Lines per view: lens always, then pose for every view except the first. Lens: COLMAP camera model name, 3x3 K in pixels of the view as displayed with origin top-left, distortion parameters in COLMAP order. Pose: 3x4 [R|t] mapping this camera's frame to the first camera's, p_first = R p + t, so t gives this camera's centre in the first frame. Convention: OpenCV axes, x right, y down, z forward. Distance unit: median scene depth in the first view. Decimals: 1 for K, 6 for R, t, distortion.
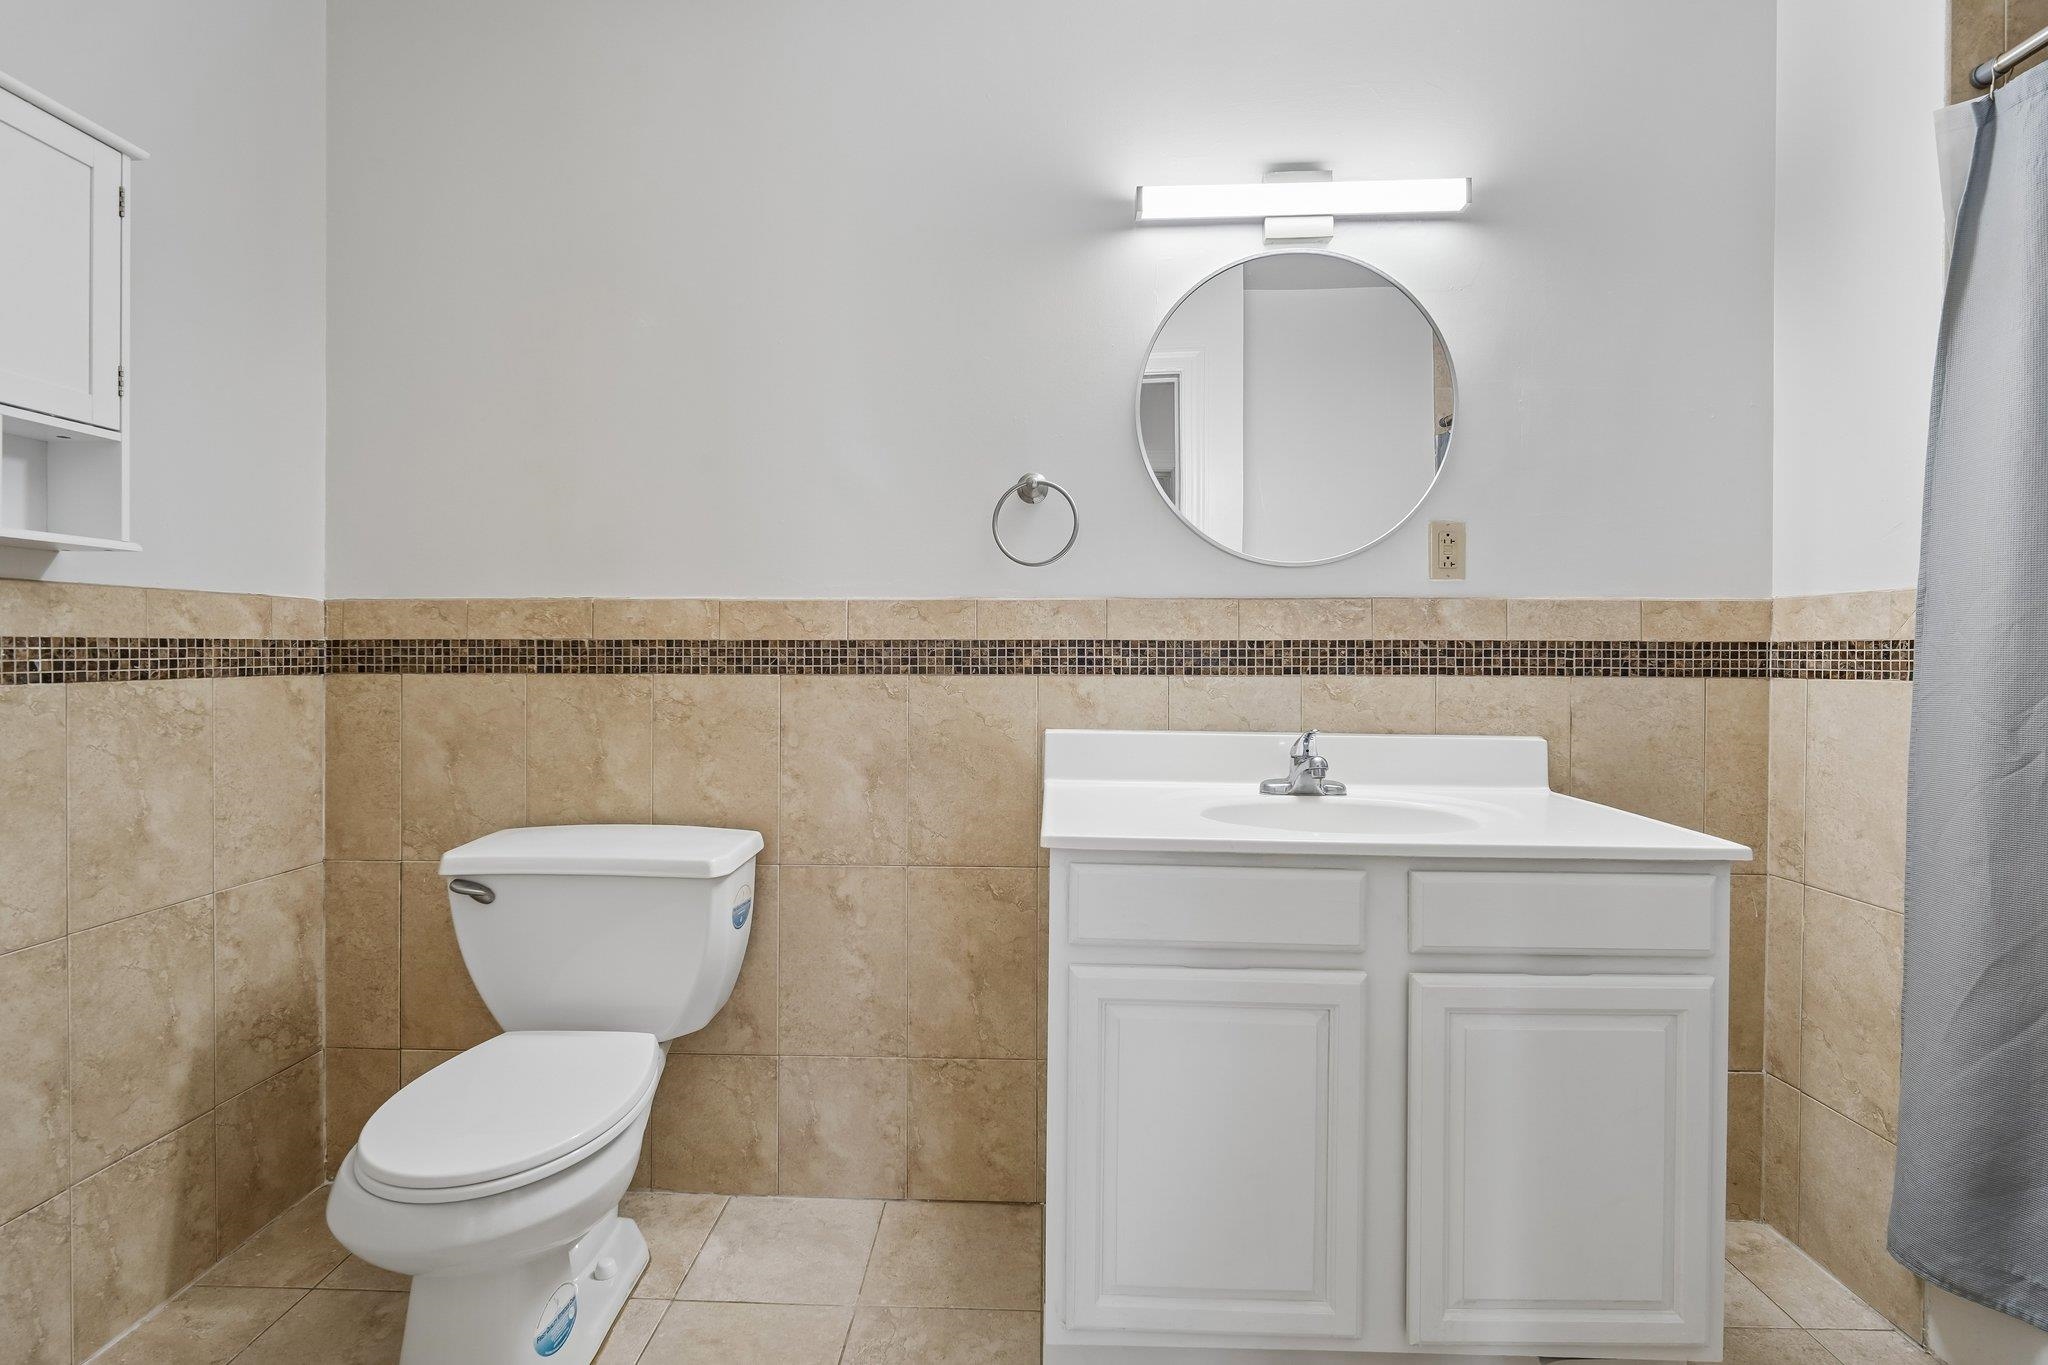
lens RADIAL K [[957.6, 0, 1017.0], [0, 957.6, 651.0], [0, 0, 1]] dist [-0.001697, -0.003805]
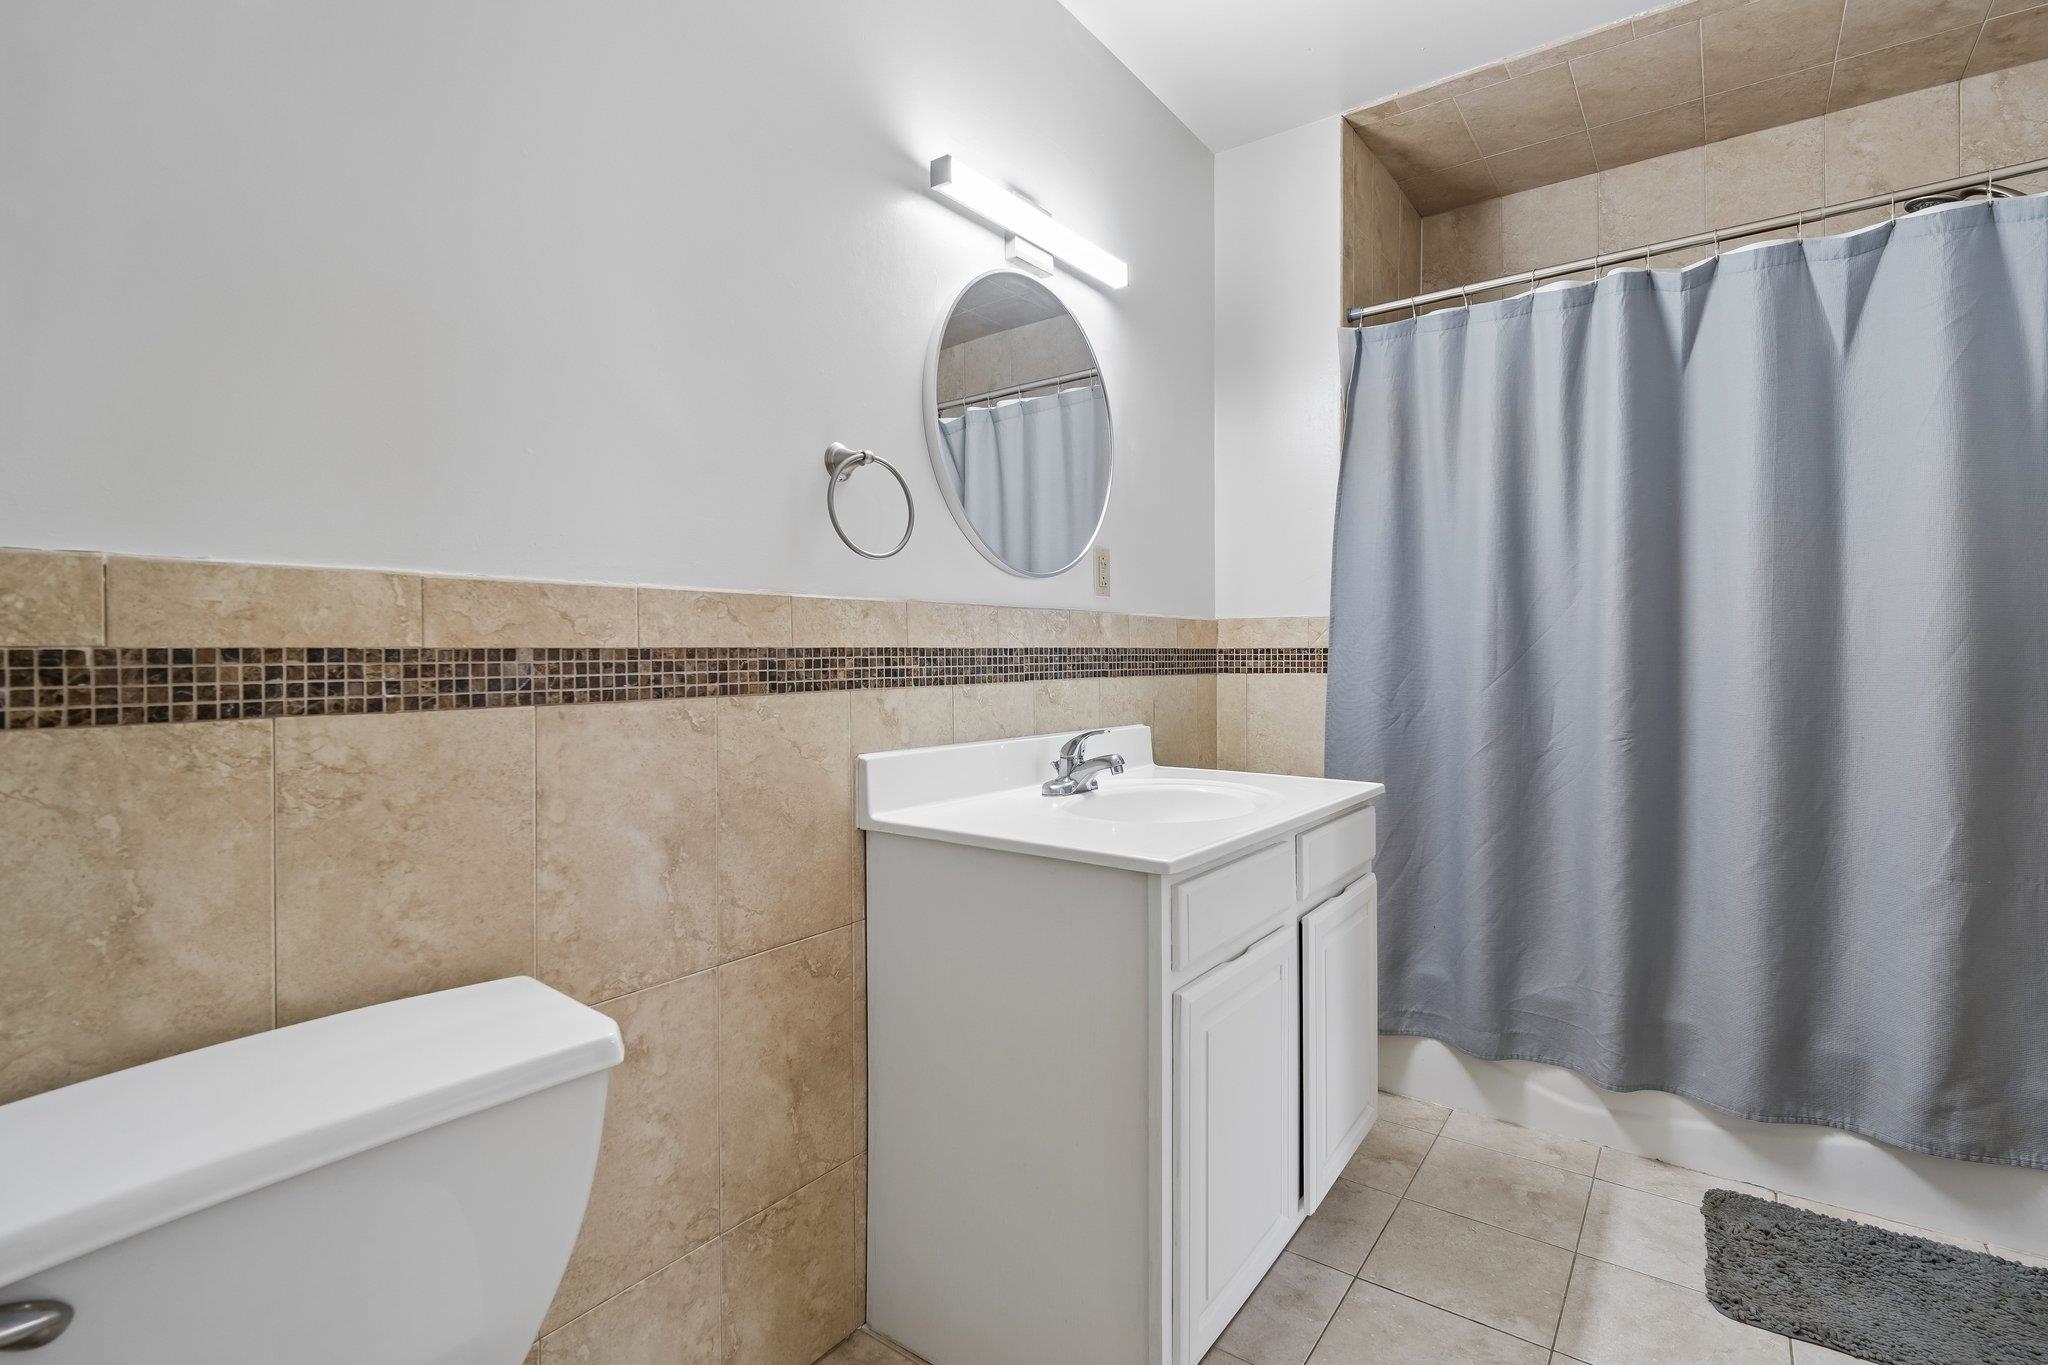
lens RADIAL K [[957.6, 0, 1019.9], [0, 957.6, 646.3], [0, 0, 1]] dist [-0.001697, -0.003805]
pose [[0.565777, 0.000002, 0.824558, -0.574669], [0.003927, 0.999989, -0.002697, -0.010001], [-0.824549, 0.004764, 0.565770, 0.412295]]
